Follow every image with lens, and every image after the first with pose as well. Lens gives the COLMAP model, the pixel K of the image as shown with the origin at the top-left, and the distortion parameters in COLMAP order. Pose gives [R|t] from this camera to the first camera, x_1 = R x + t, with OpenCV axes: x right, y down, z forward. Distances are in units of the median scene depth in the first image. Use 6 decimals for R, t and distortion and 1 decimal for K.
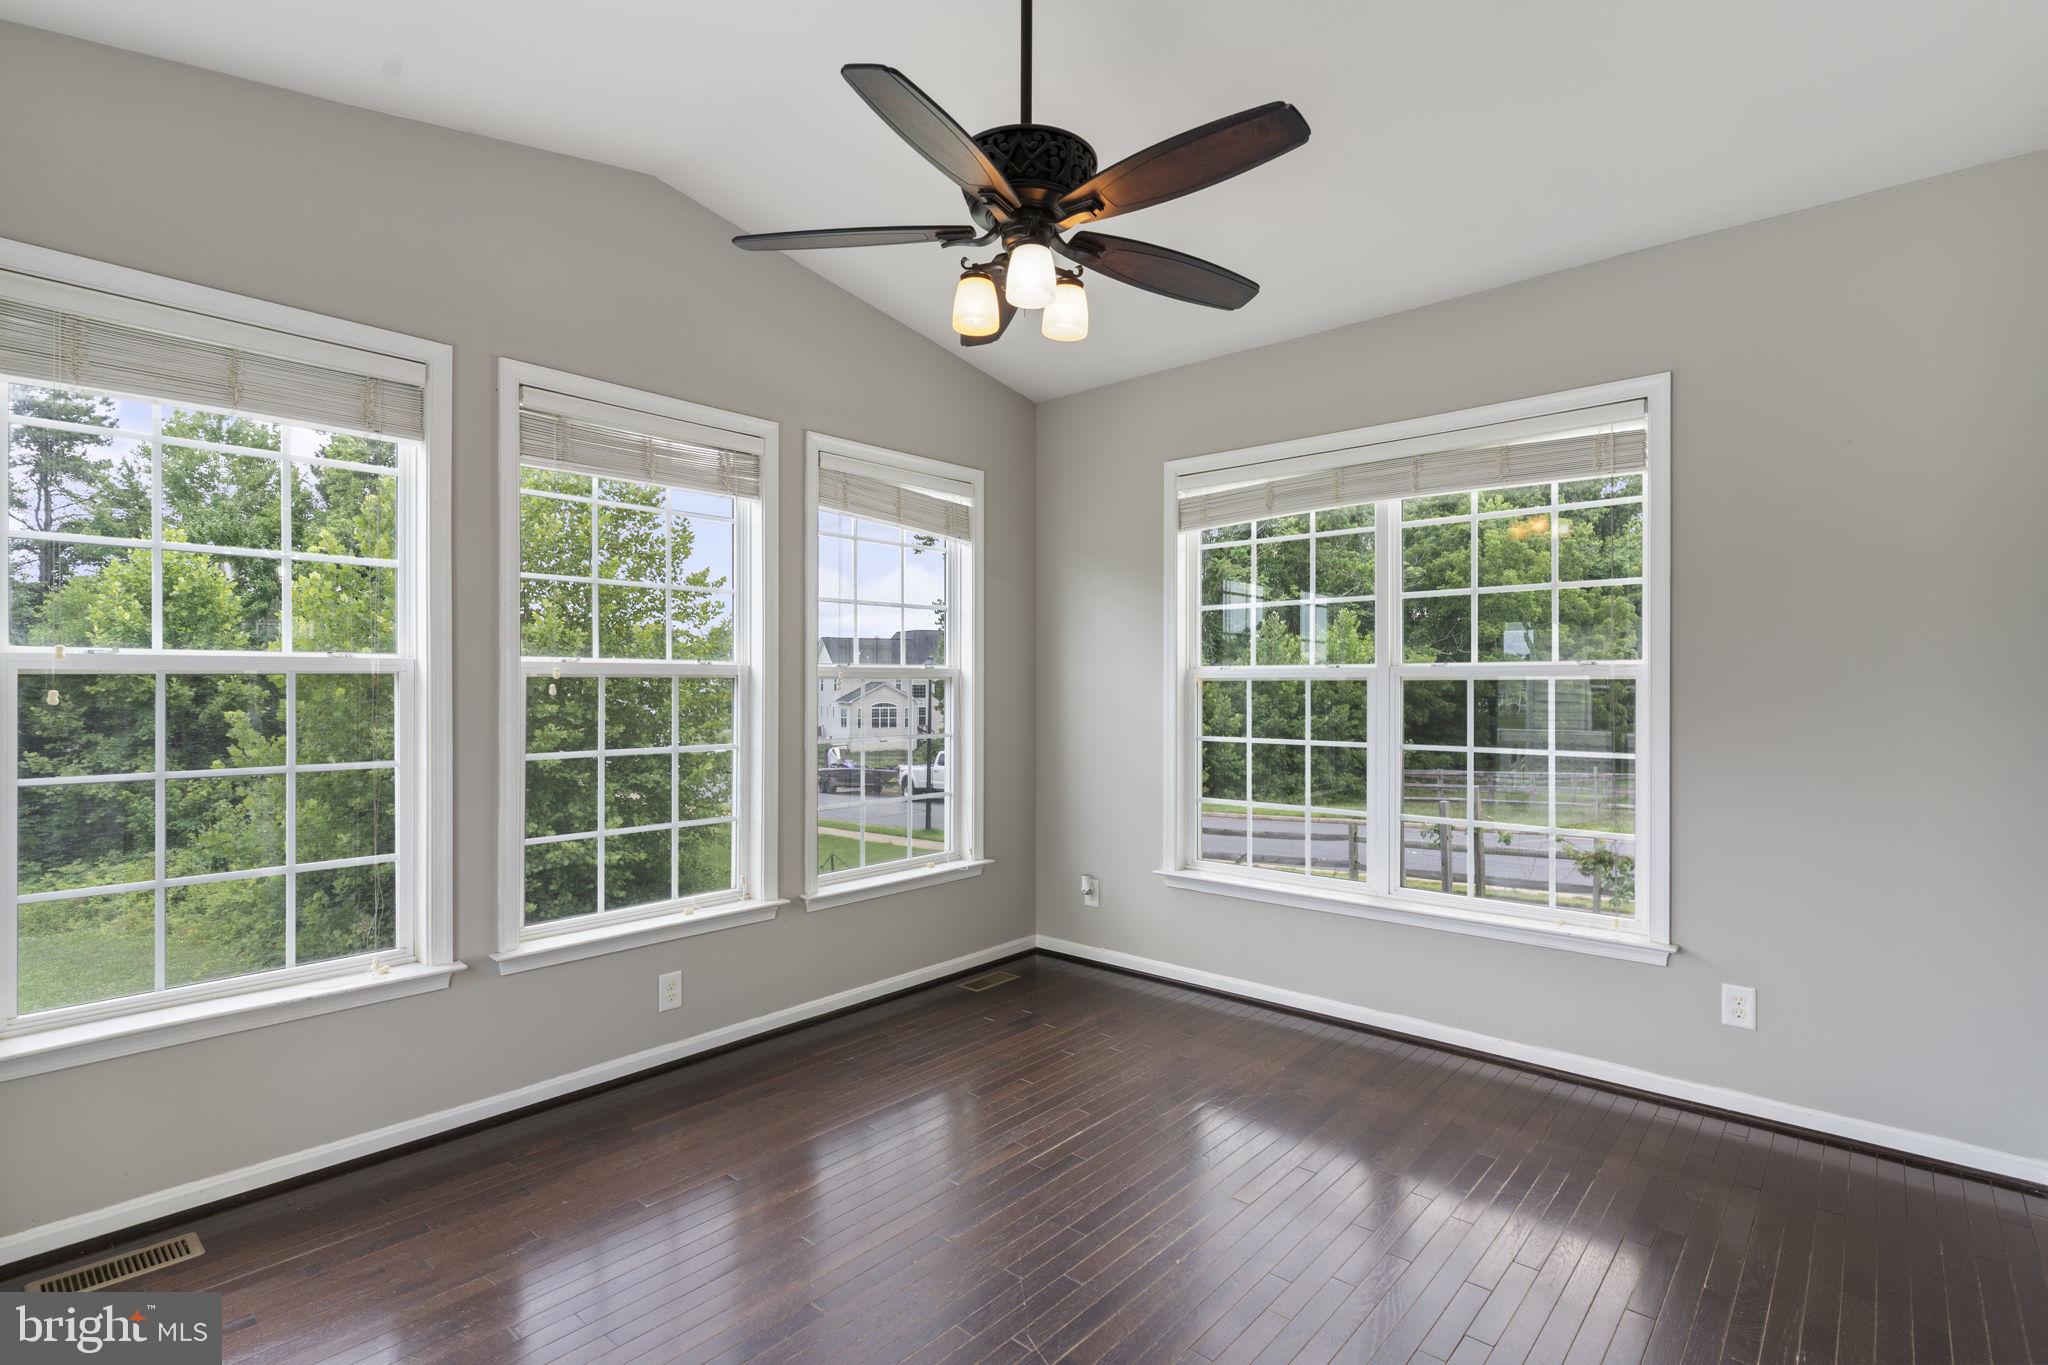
lens RADIAL K [[979.0, 0, 1021.1], [0, 979.0, 681.2], [0, 0, 1]] dist [0.005464, -0.001480]
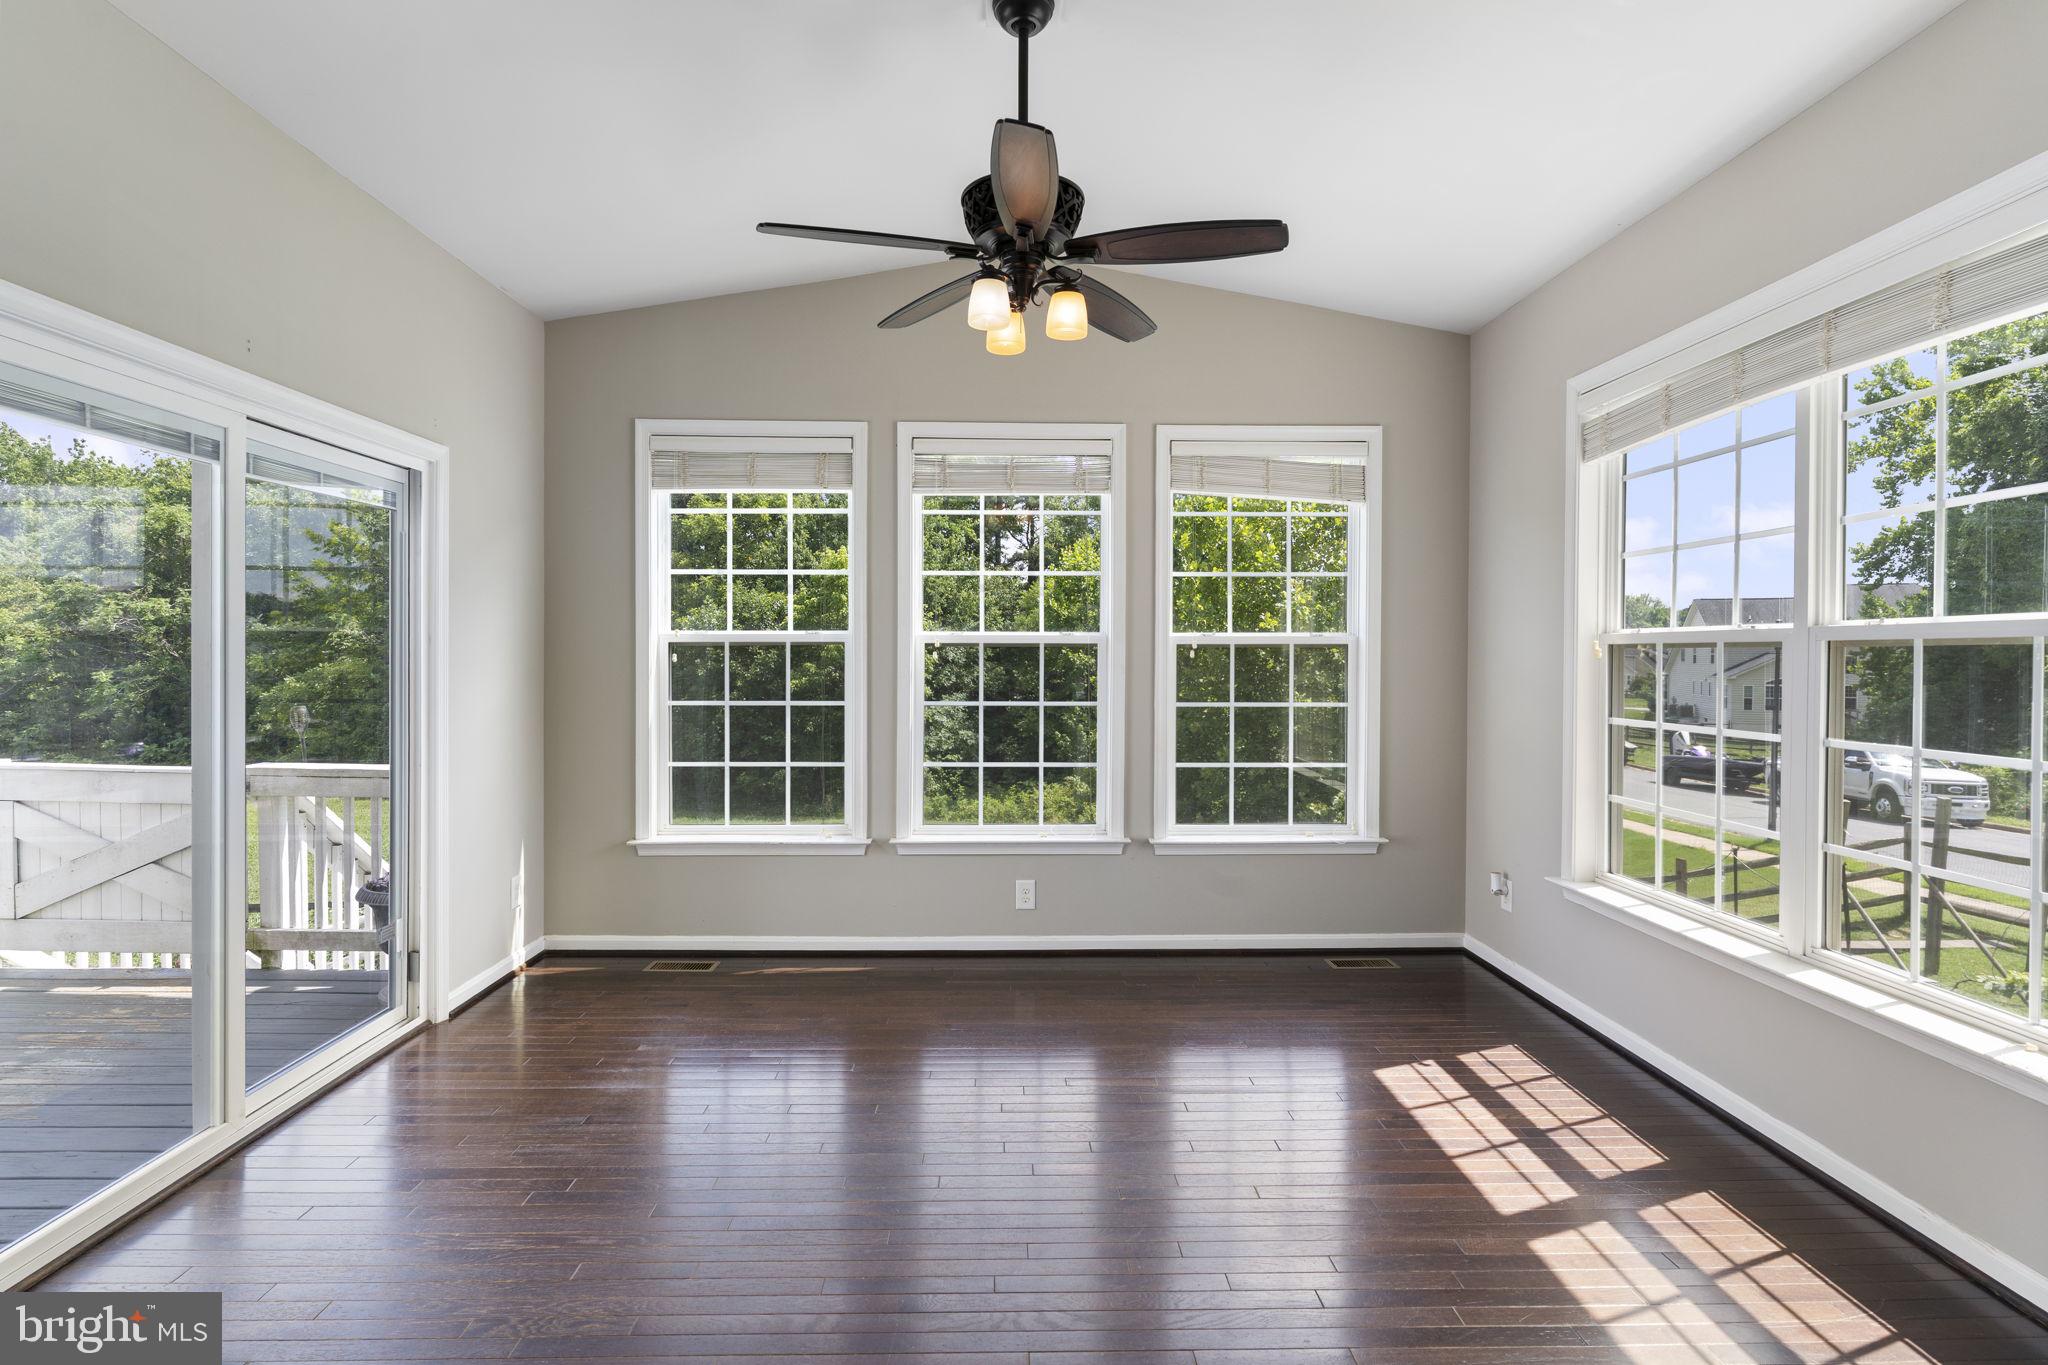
lens RADIAL K [[979.0, 0, 1016.5], [0, 979.0, 661.4], [0, 0, 1]] dist [0.005464, -0.001480]
pose [[0.678394, 0.007583, -0.734659, 0.437949], [-0.000432, 0.999951, 0.009922, 0.002736], [0.734698, -0.006414, 0.678364, 0.107386]]
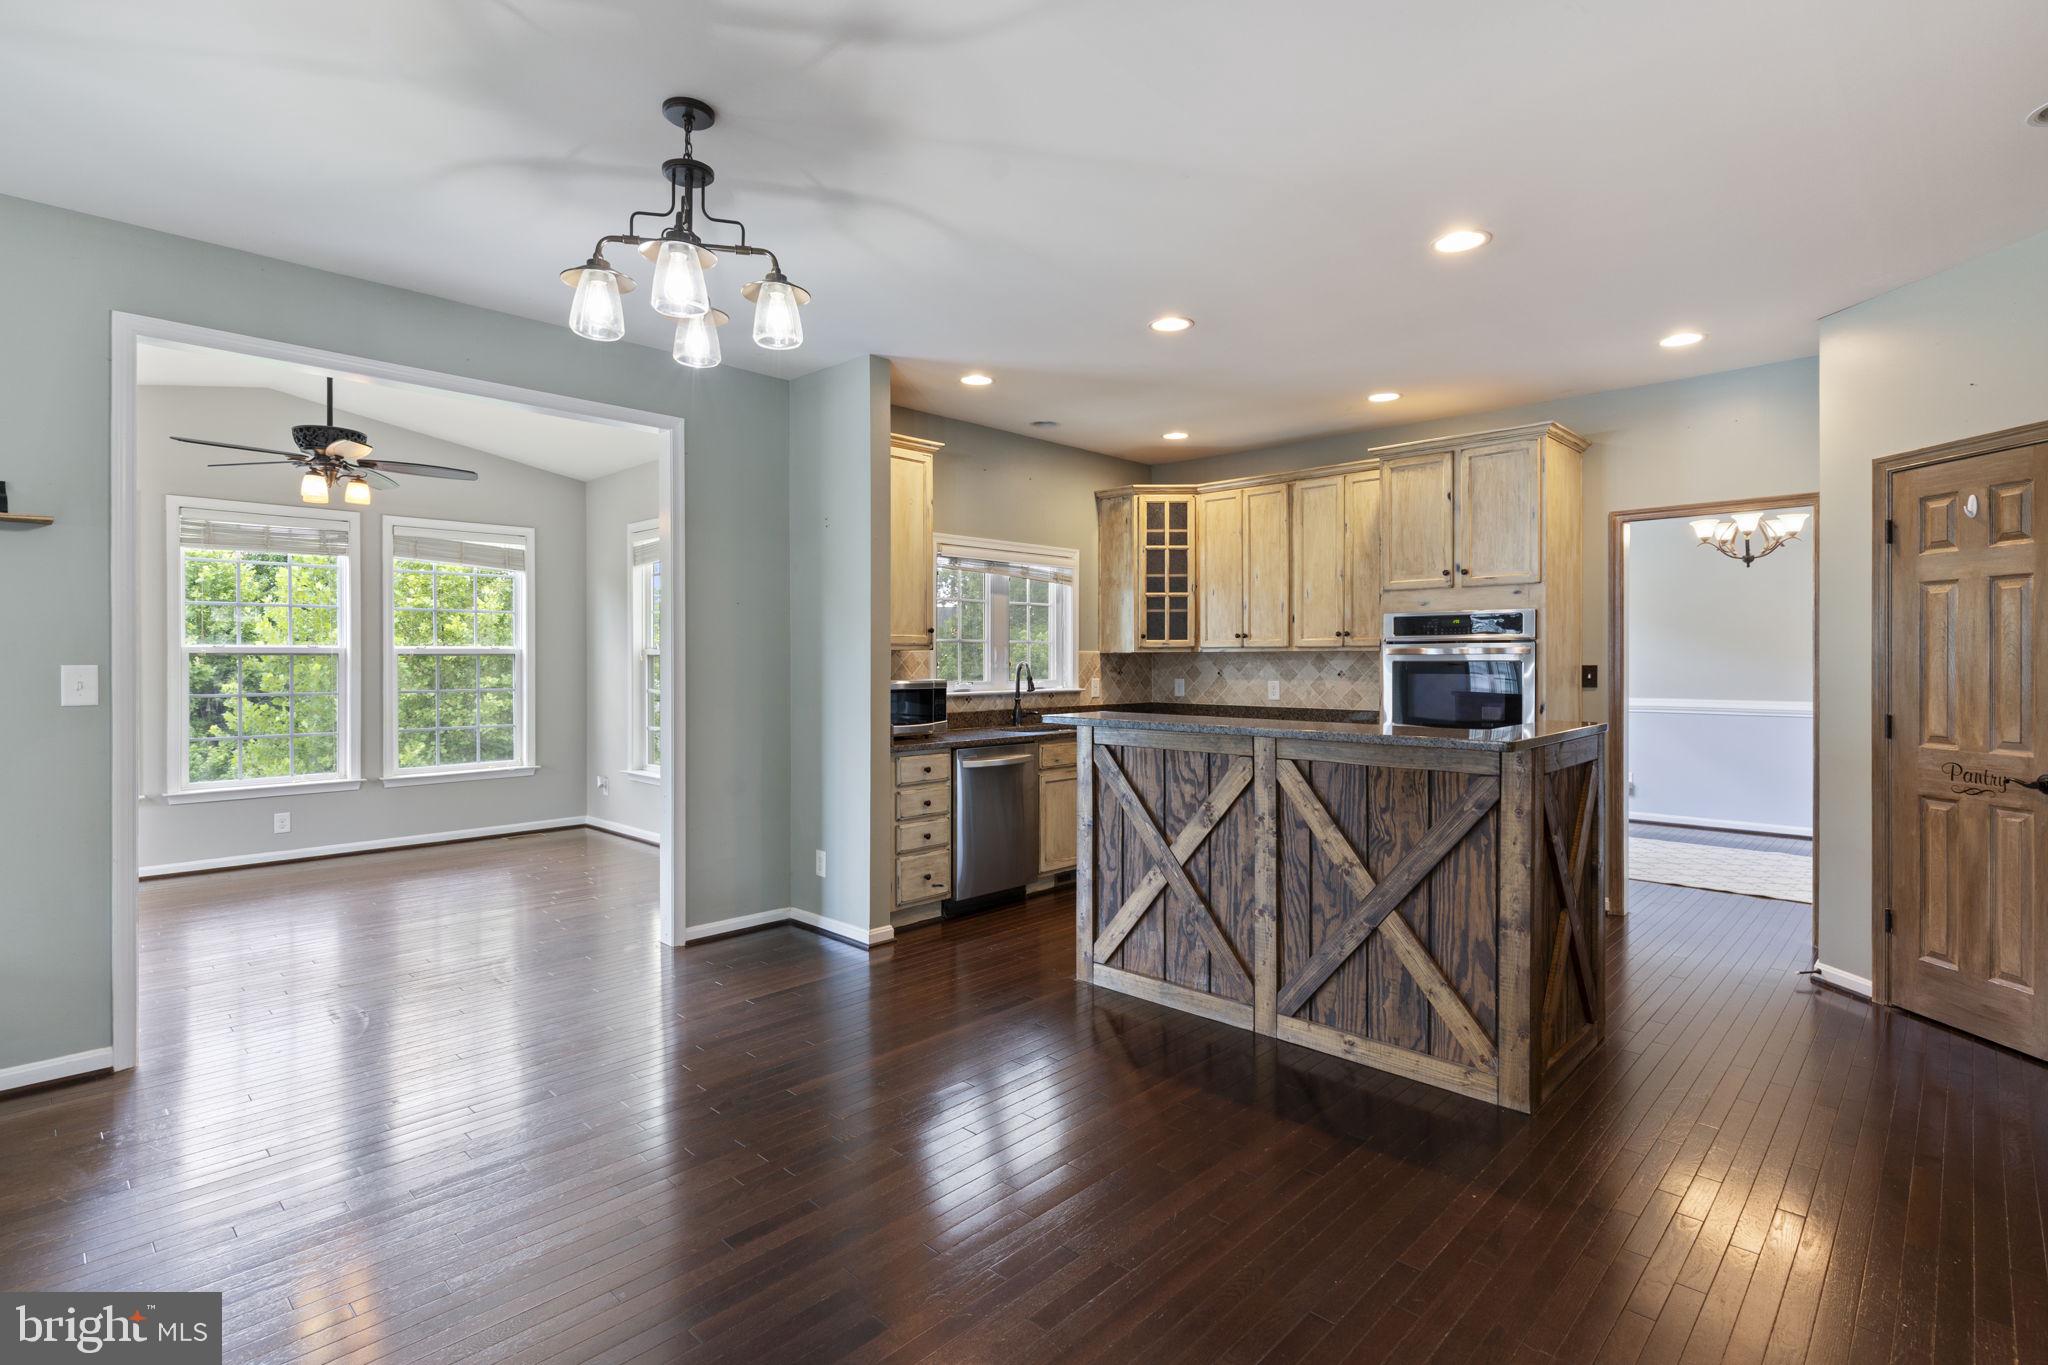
lens RADIAL K [[979.0, 0, 1021.8], [0, 979.0, 663.5], [0, 0, 1]] dist [0.005464, -0.001480]
pose [[0.999263, -0.002671, -0.038289, 0.878034], [0.002958, 0.999968, 0.007449, 0.001132], [0.038267, -0.007556, 0.999239, -0.634875]]
